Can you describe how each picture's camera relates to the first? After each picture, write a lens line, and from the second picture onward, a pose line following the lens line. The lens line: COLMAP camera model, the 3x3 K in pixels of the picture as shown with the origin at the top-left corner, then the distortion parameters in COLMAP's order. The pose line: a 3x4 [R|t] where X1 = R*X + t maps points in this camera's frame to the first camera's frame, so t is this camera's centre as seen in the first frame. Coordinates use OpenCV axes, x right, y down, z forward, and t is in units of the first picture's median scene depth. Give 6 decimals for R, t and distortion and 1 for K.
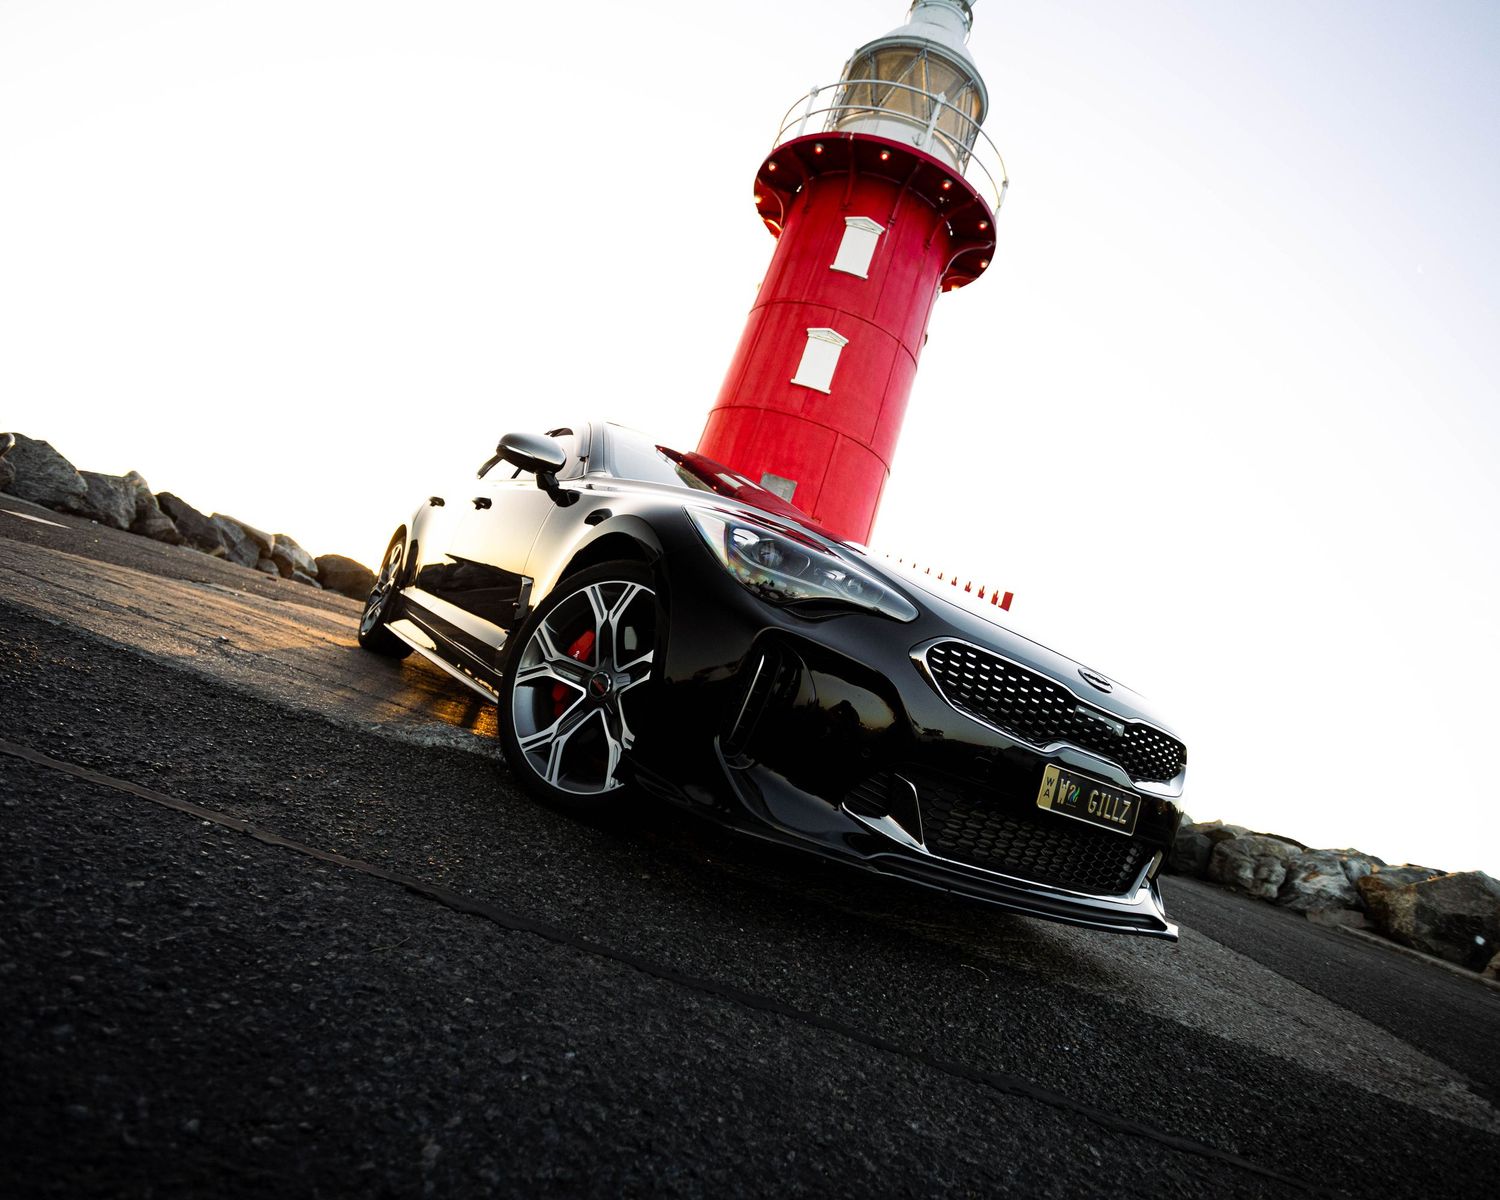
lens RADIAL K [[877.7, 0, 750.0], [0, 877.7, 600.0], [0, 0, 1]] dist [-0.058161, 0.039085]
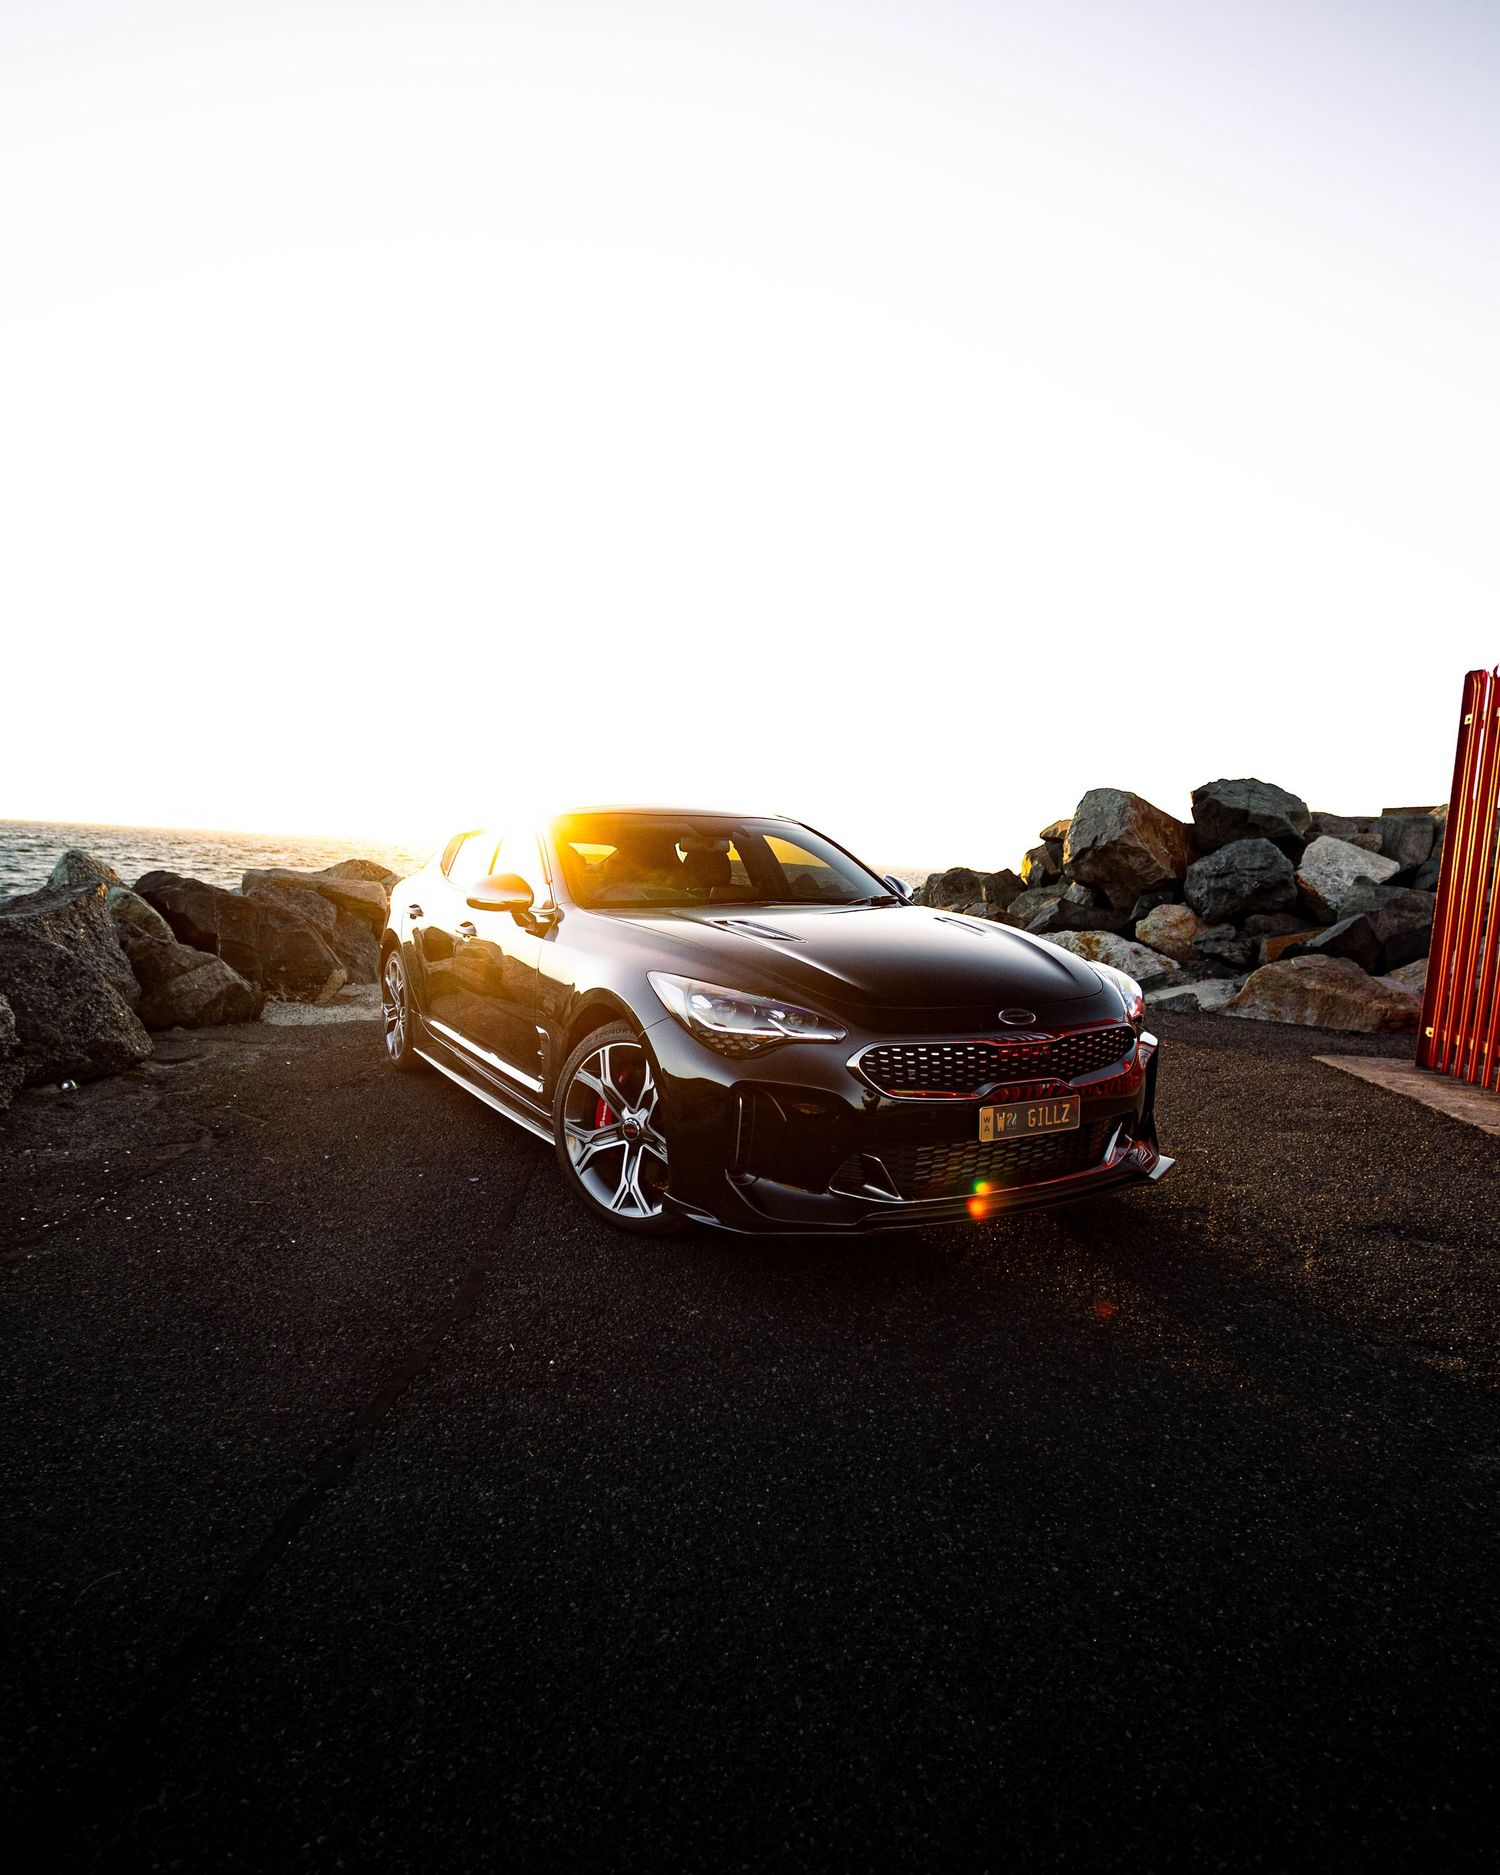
lens RADIAL K [[1147.9, 0, 737.7], [0, 1147.9, 1007.9], [0, 0, 1]] dist [-0.063684, 0.046697]
pose [[0.949457, -0.292247, -0.114554, 0.212432], [0.310064, 0.930035, 0.197218, -0.343349], [0.048903, -0.222769, 0.973644, -0.540469]]
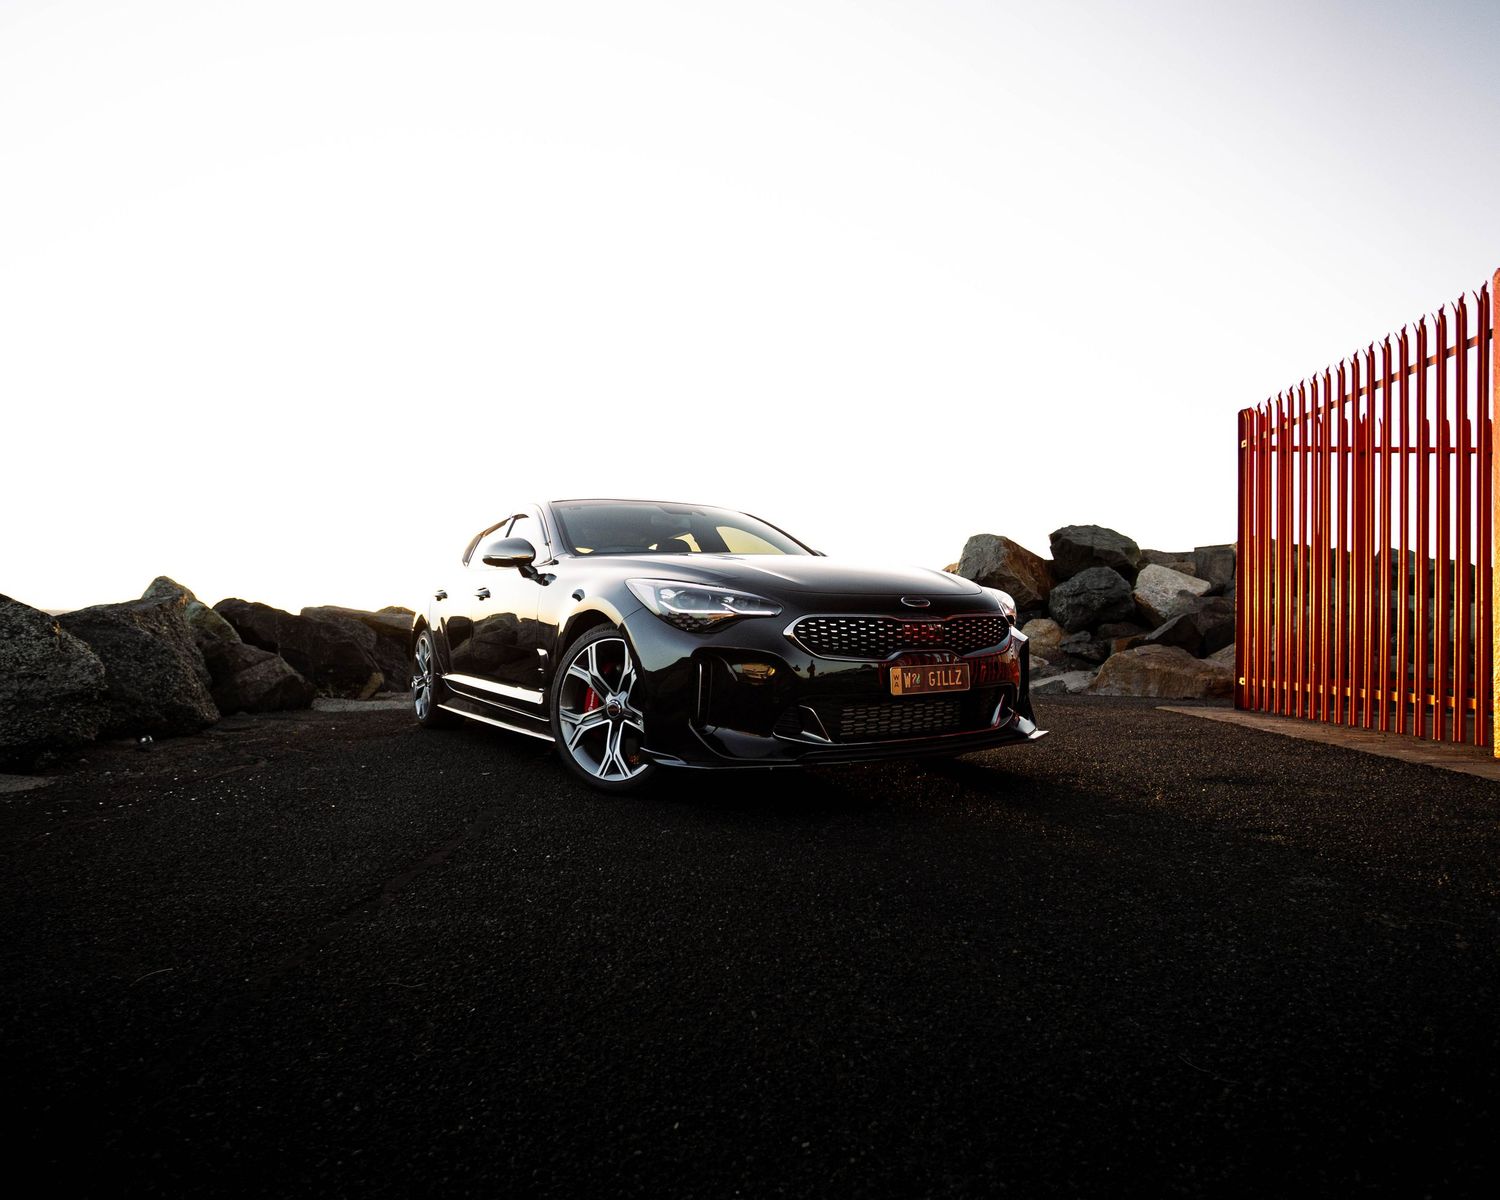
lens RADIAL K [[918.3, 0, 750.0], [0, 918.3, 600.0], [0, 0, 1]] dist [-0.063684, 0.046697]
pose [[0.943842, -0.329925, -0.017637, 0.148851], [0.330342, 0.941380, 0.068398, -0.116523], [-0.005963, -0.070383, 0.997502, -0.600119]]
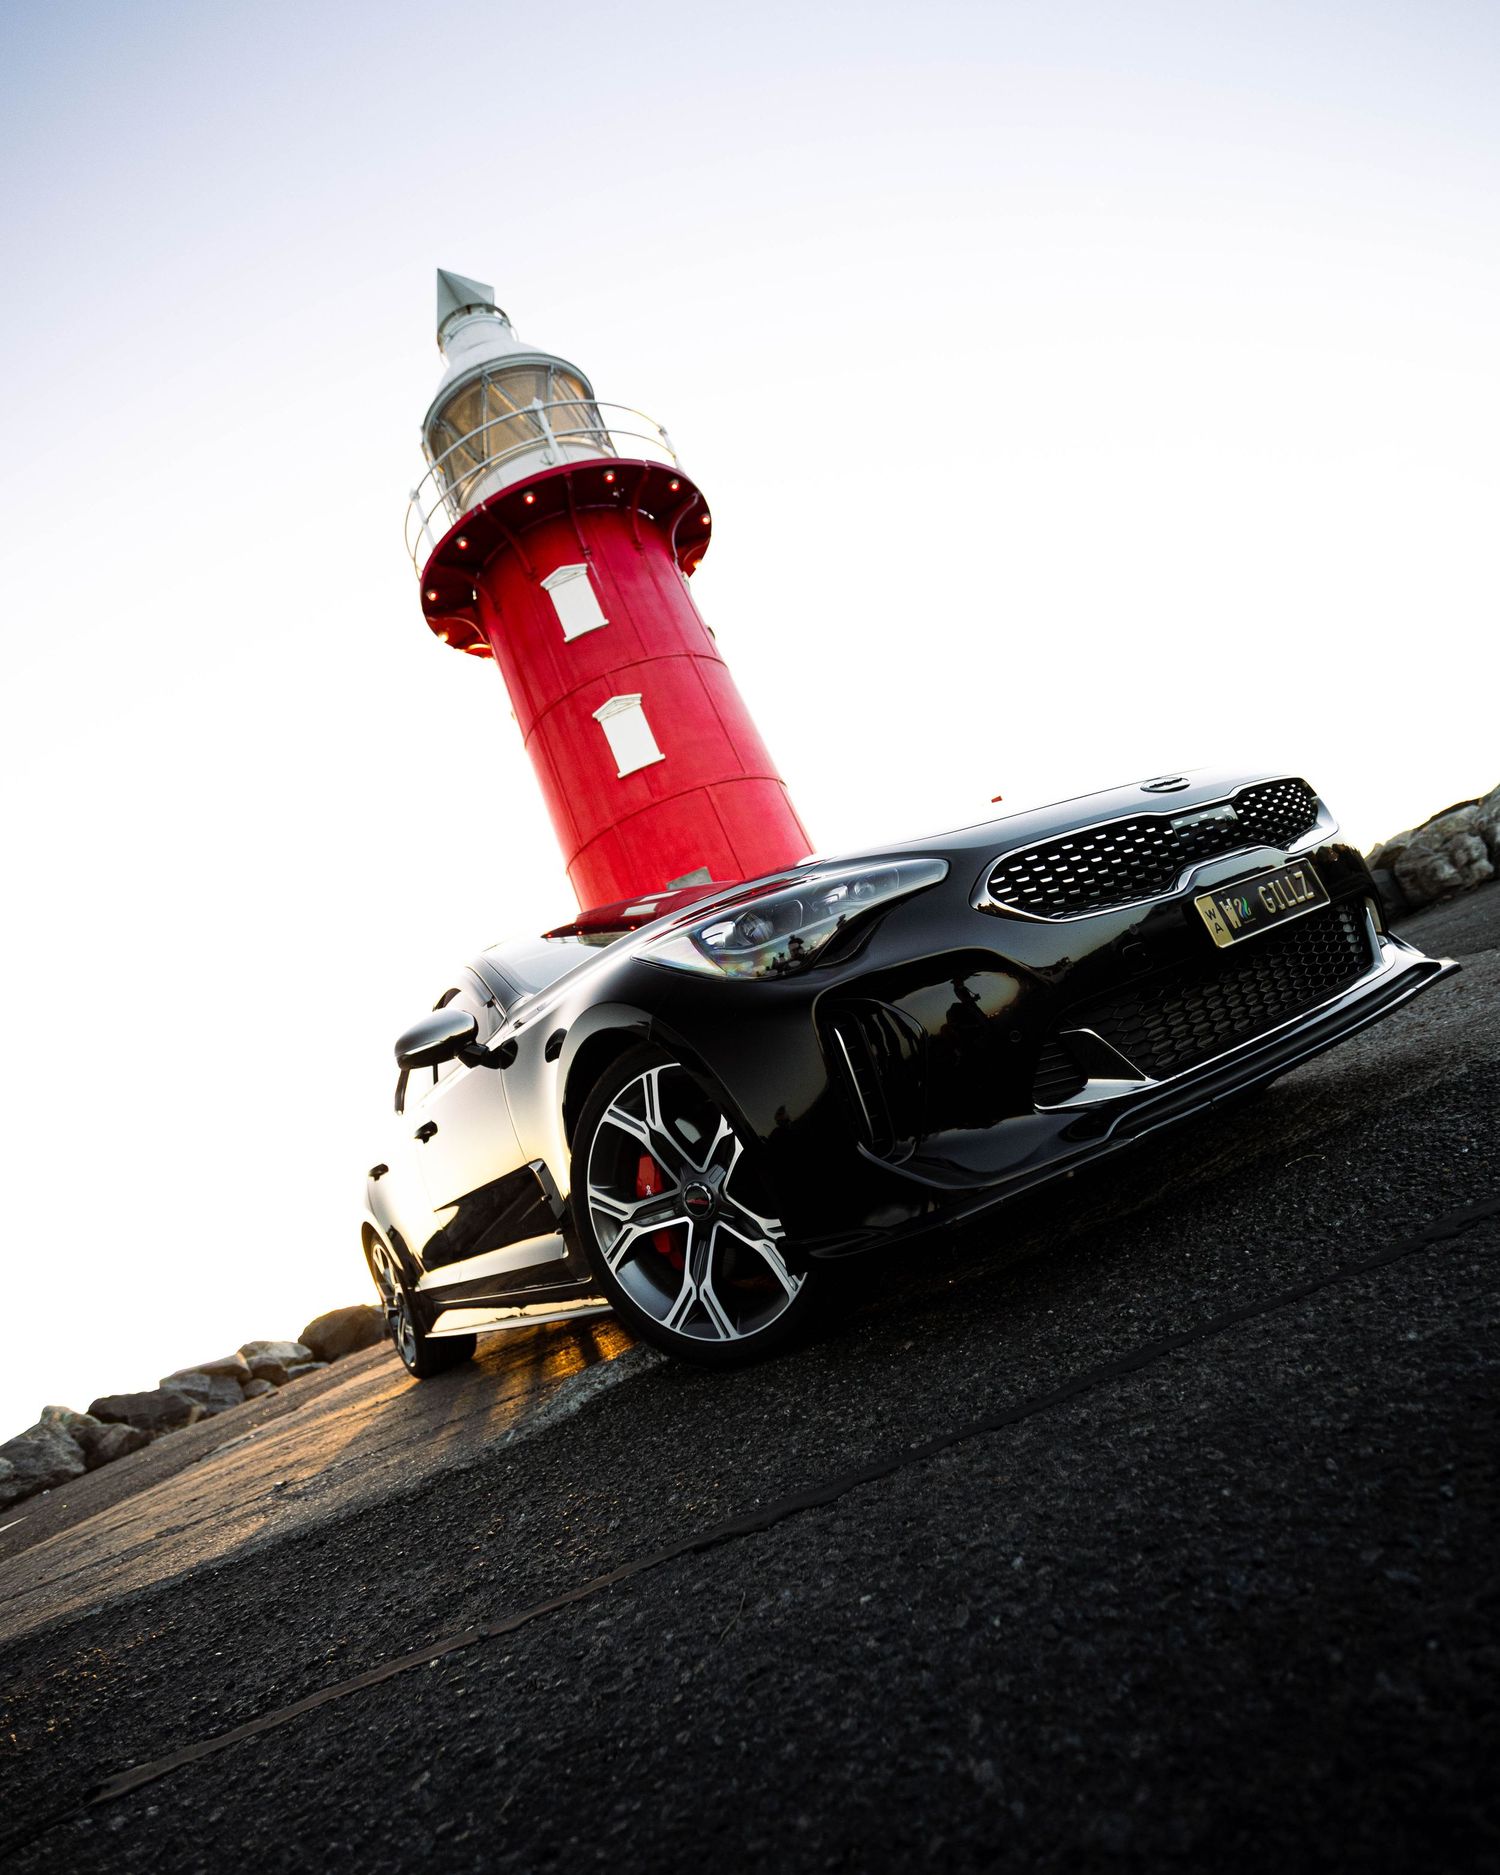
lens RADIAL K [[1097.1, 0, 750.0], [0, 1097.1, 937.5], [0, 0, 1]] dist [-0.058161, 0.039085]
pose [[0.759165, -0.649134, 0.047896, -0.031529], [0.650893, 0.756817, -0.059720, 0.009003], [0.002517, 0.076513, 0.997065, 0.011178]]
